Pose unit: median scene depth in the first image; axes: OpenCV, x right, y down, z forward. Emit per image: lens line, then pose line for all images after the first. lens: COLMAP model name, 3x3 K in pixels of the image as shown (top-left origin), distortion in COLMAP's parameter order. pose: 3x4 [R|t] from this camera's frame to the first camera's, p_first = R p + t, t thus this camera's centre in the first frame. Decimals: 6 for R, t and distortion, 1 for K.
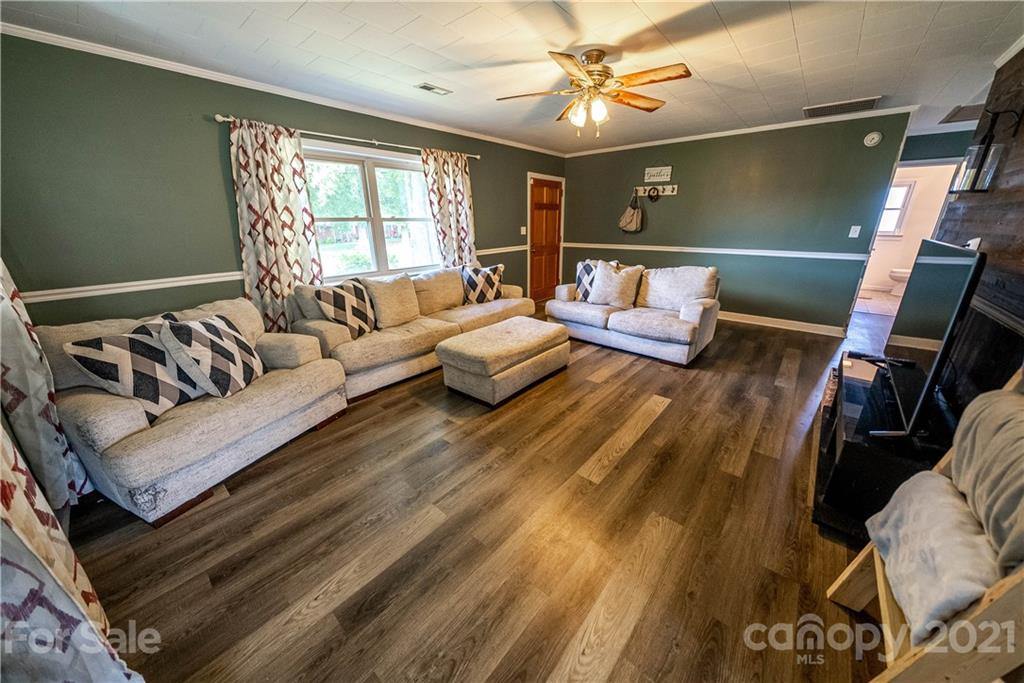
lens RADIAL K [[351.7, 0, 512.2], [0, 351.7, 342.1], [0, 0, 1]] dist [-0.004686, 0.000057]
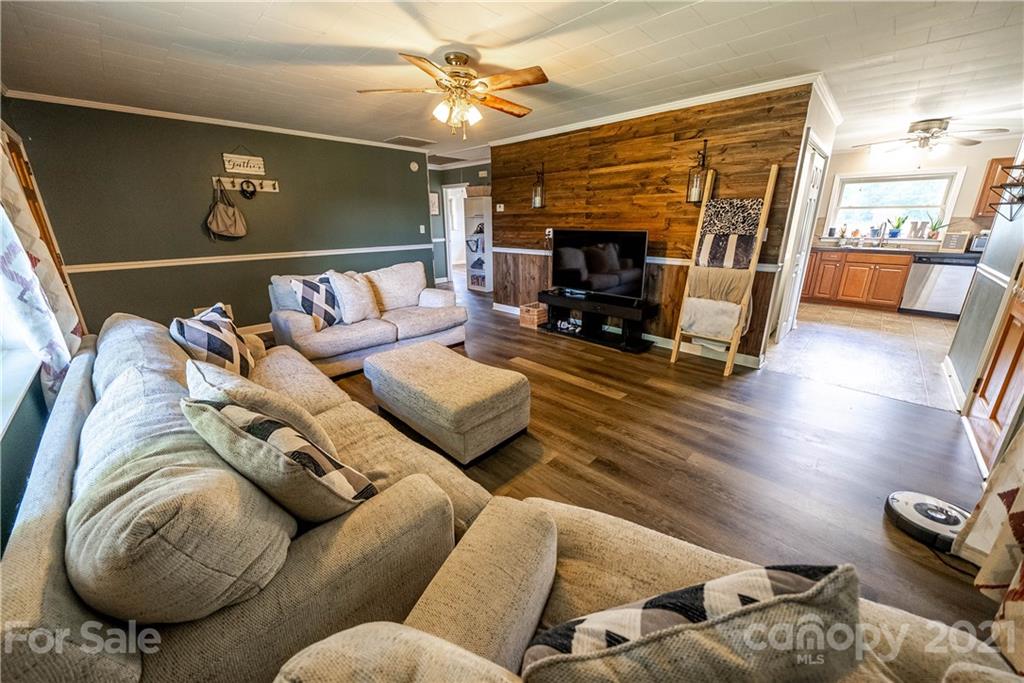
lens RADIAL K [[372.5, 0, 515.3], [0, 372.5, 331.4], [0, 0, 1]] dist [-0.002840, -0.000217]
pose [[0.058351, -0.281096, 0.957904, -0.814906], [0.330350, 0.910916, 0.247184, -0.257791], [-0.942053, 0.302020, 0.146013, 0.758312]]
